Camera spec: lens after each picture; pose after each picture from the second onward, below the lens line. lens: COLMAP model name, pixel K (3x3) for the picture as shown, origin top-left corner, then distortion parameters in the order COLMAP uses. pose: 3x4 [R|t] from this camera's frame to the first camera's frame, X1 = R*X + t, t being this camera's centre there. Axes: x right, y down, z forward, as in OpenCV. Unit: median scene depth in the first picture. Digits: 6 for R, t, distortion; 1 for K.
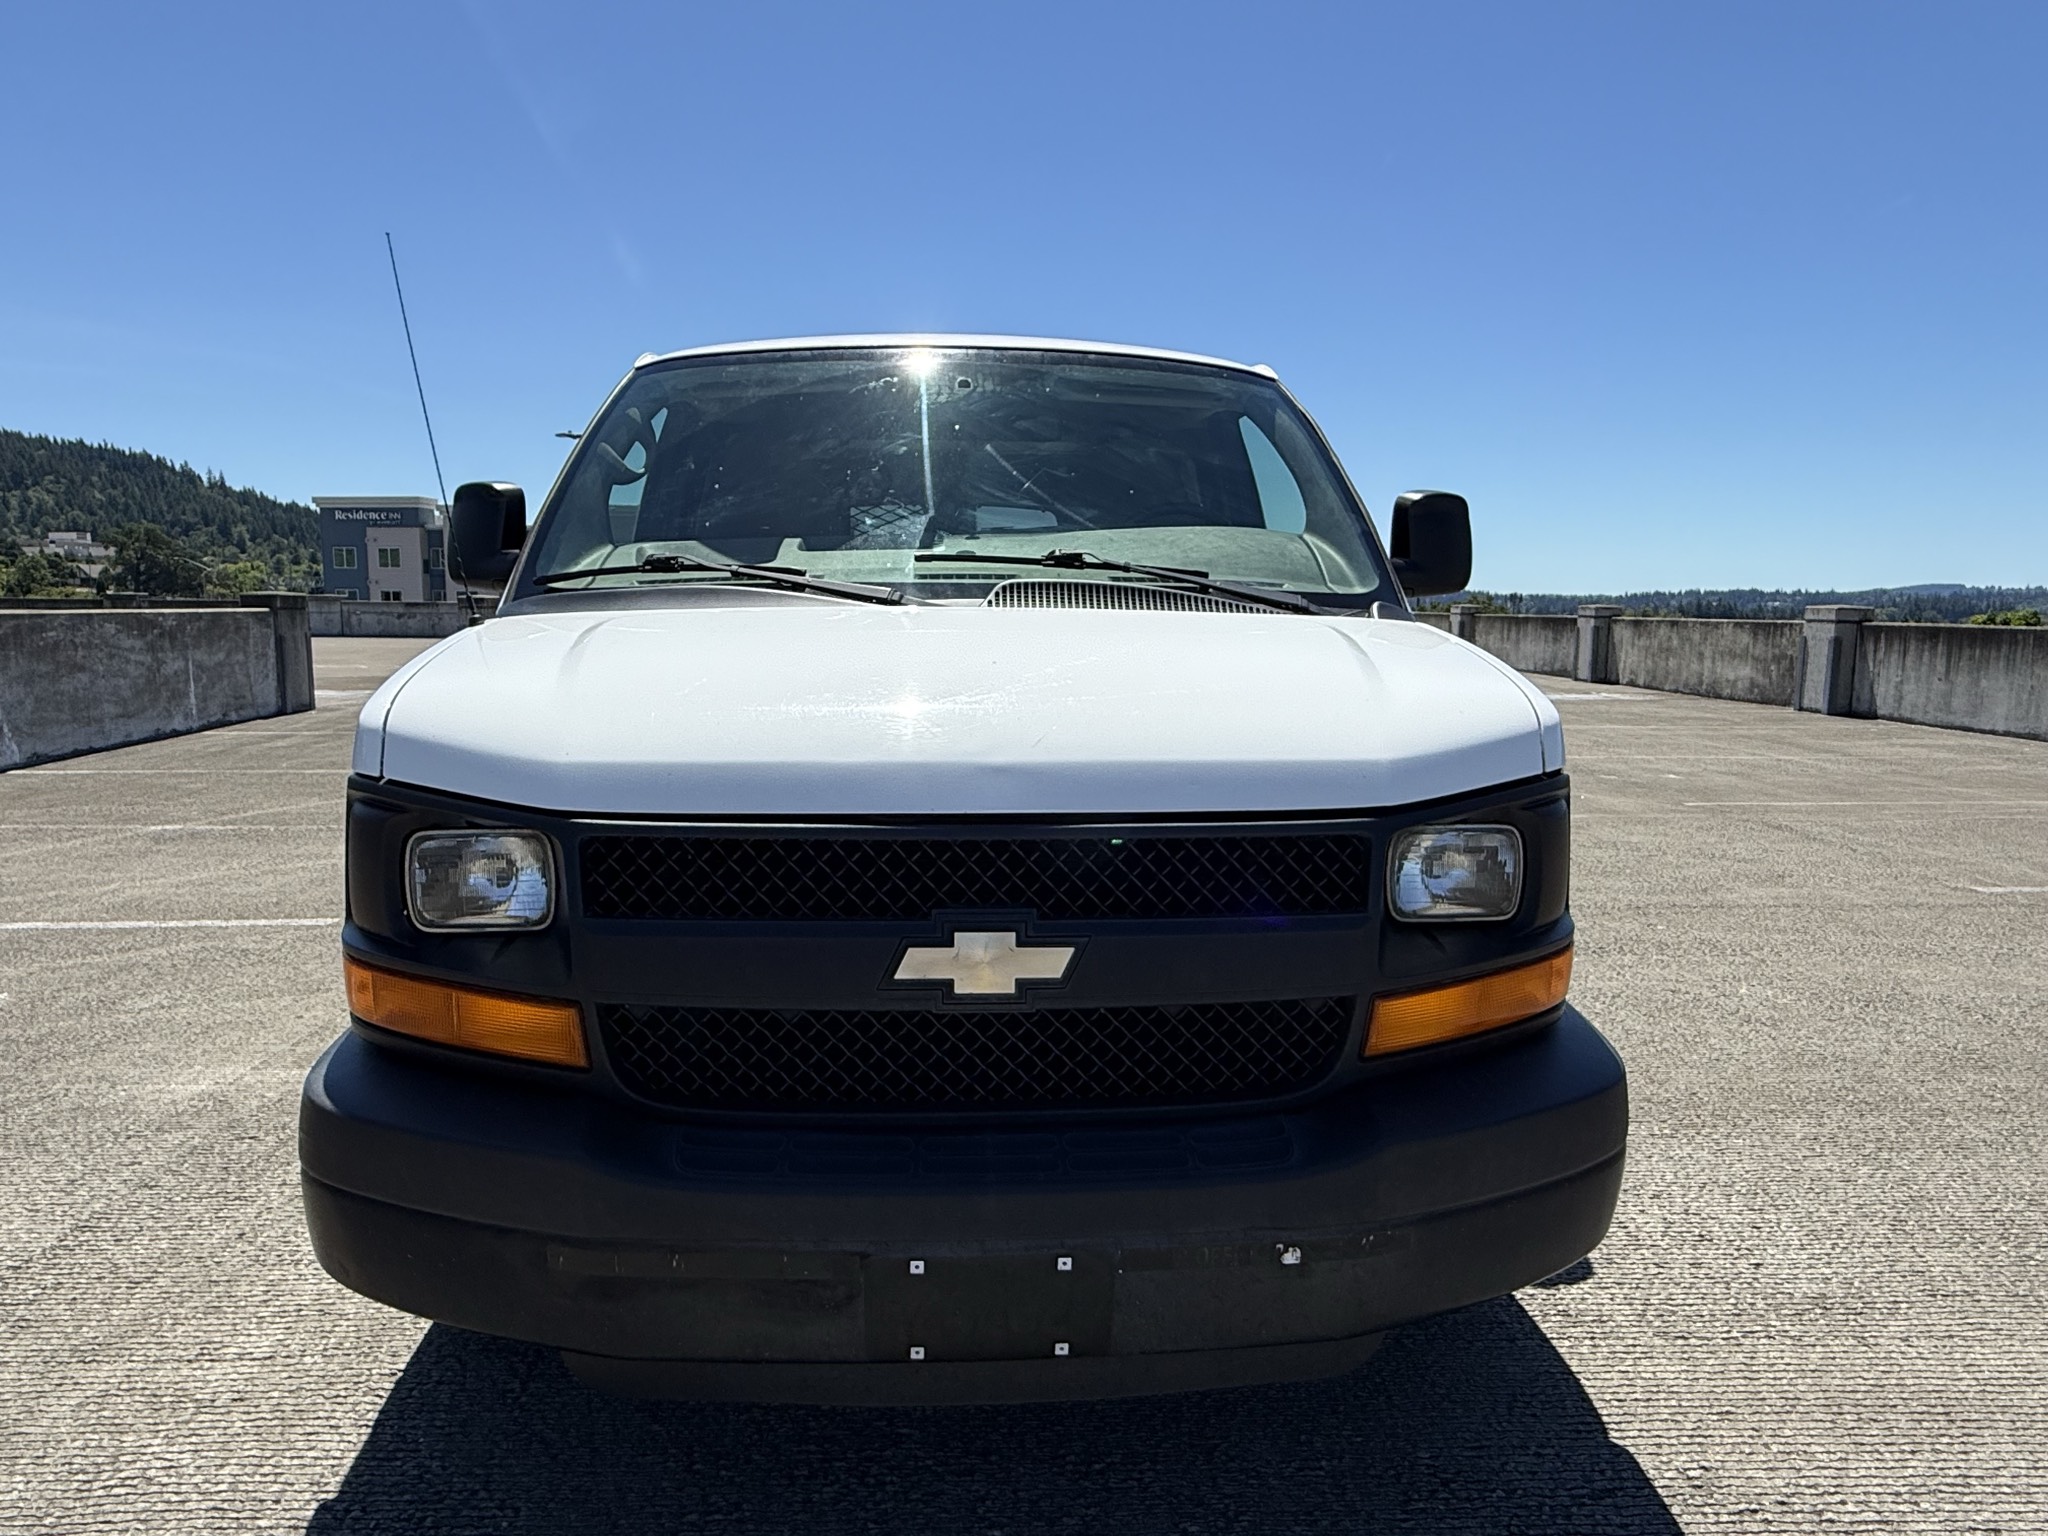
lens RADIAL K [[1271.1, 0, 1024.0], [0, 1271.1, 775.9], [0, 0, 1]] dist [0.003590, 0.002660]
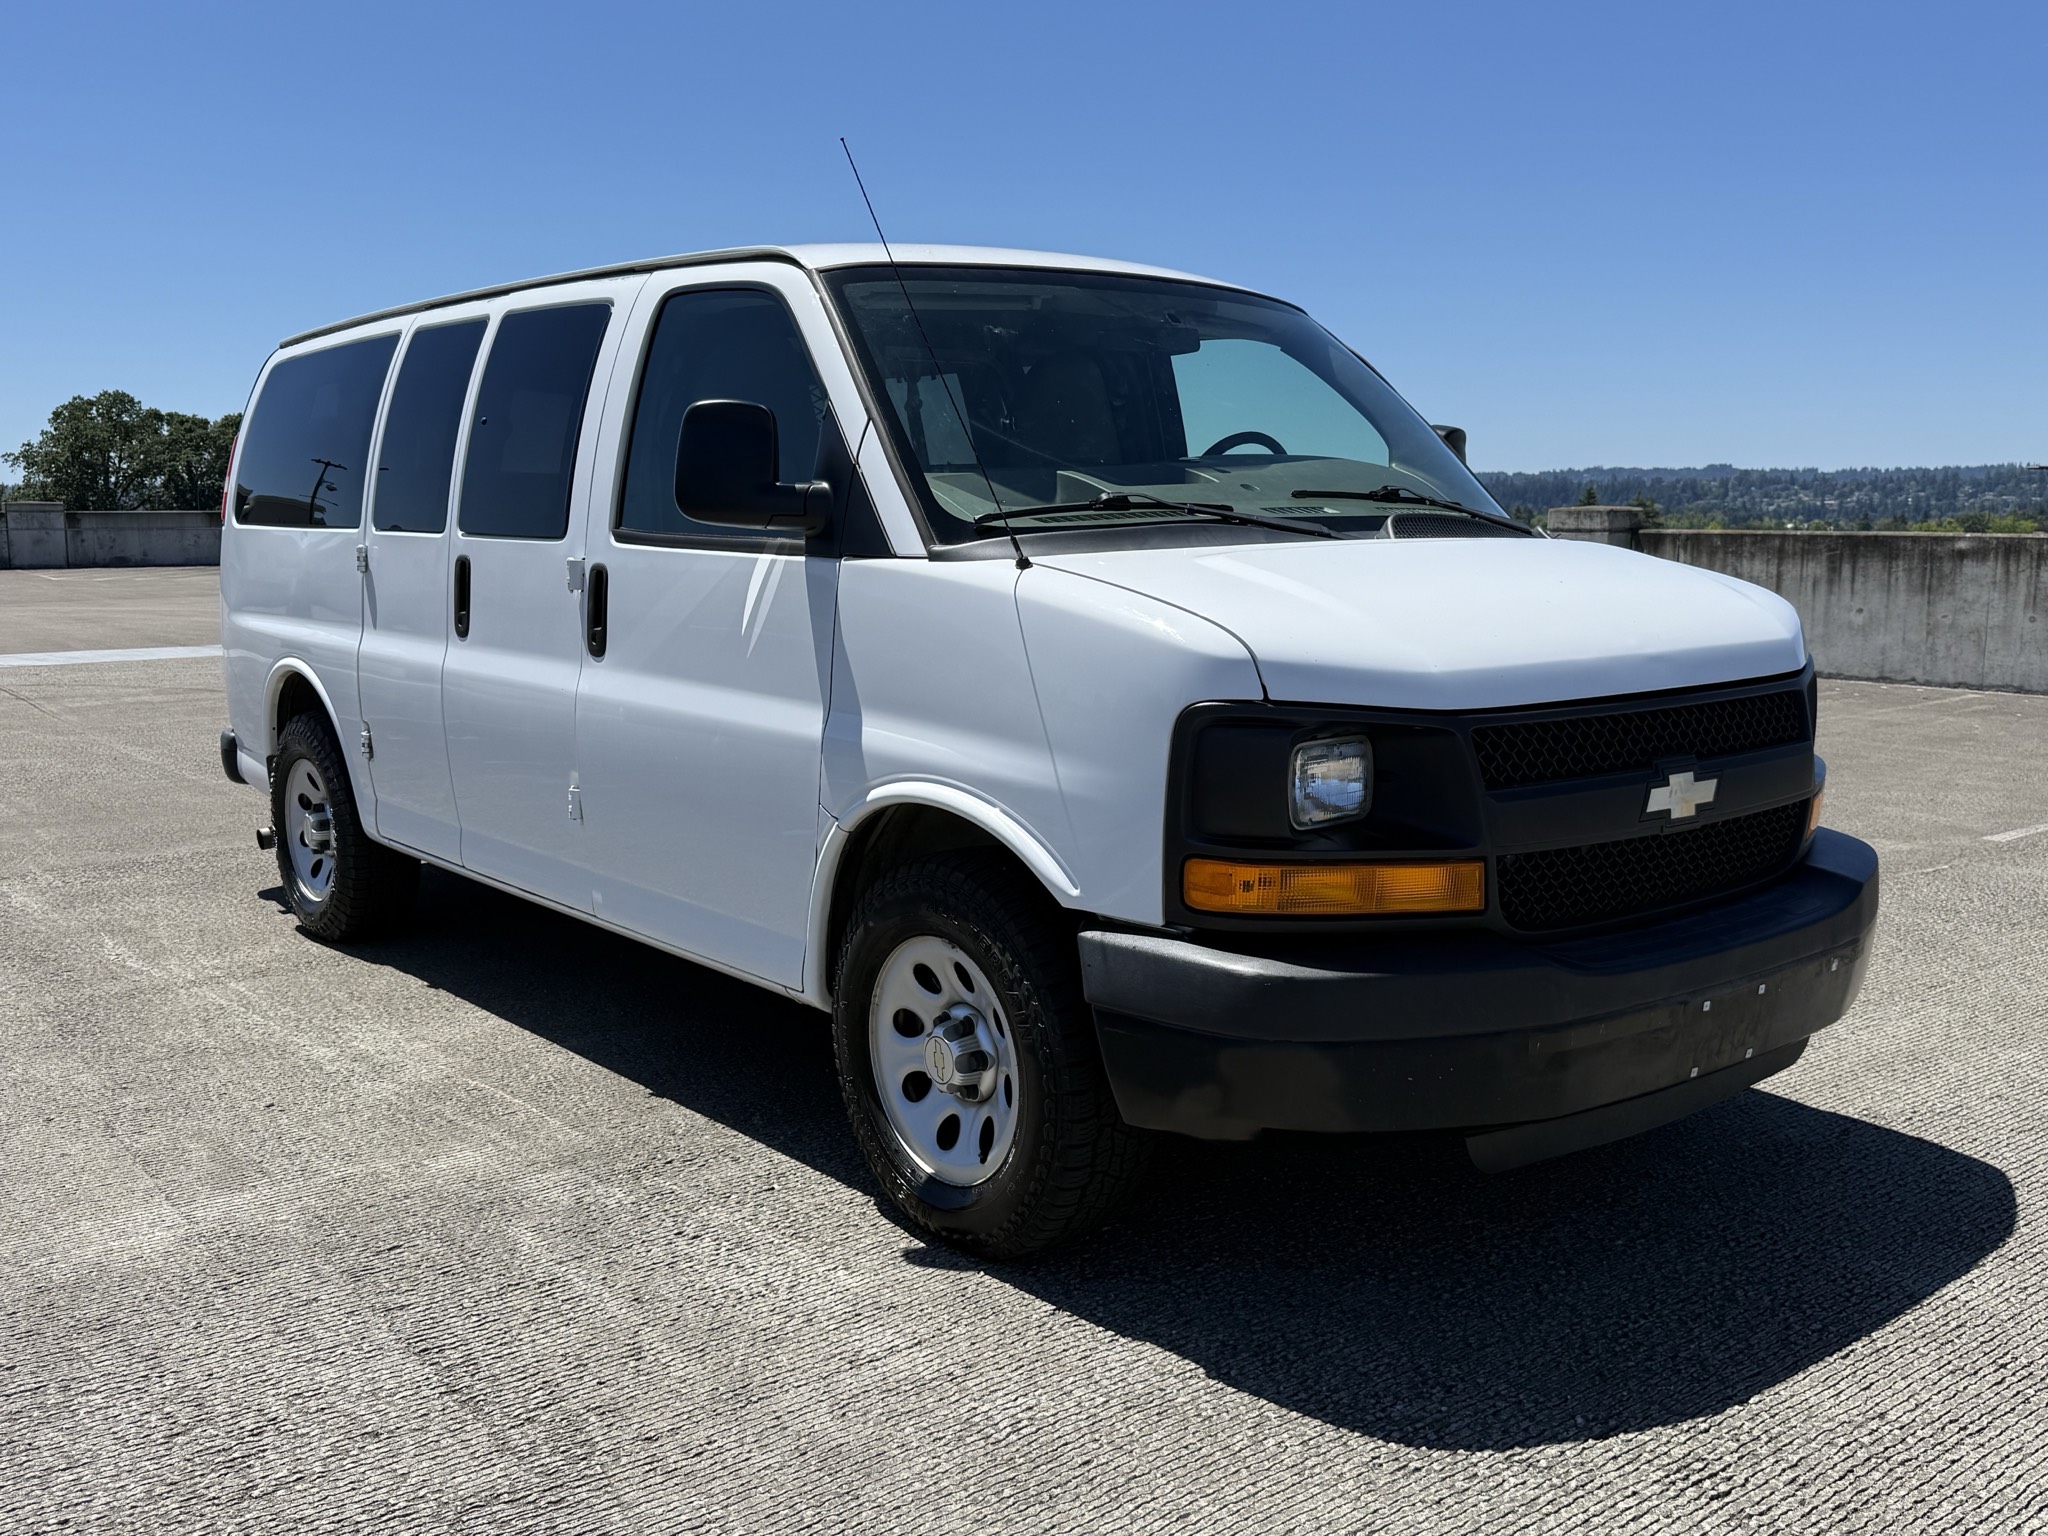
lens RADIAL K [[1863.9, 0, 1016.4], [0, 1863.9, 756.3], [0, 0, 1]] dist [0.037578, -0.017046]
pose [[0.811479, -0.085342, 0.578117, -1.797254], [0.083732, 0.996051, 0.029507, -0.017226], [-0.578352, 0.024462, 0.815420, -0.254337]]
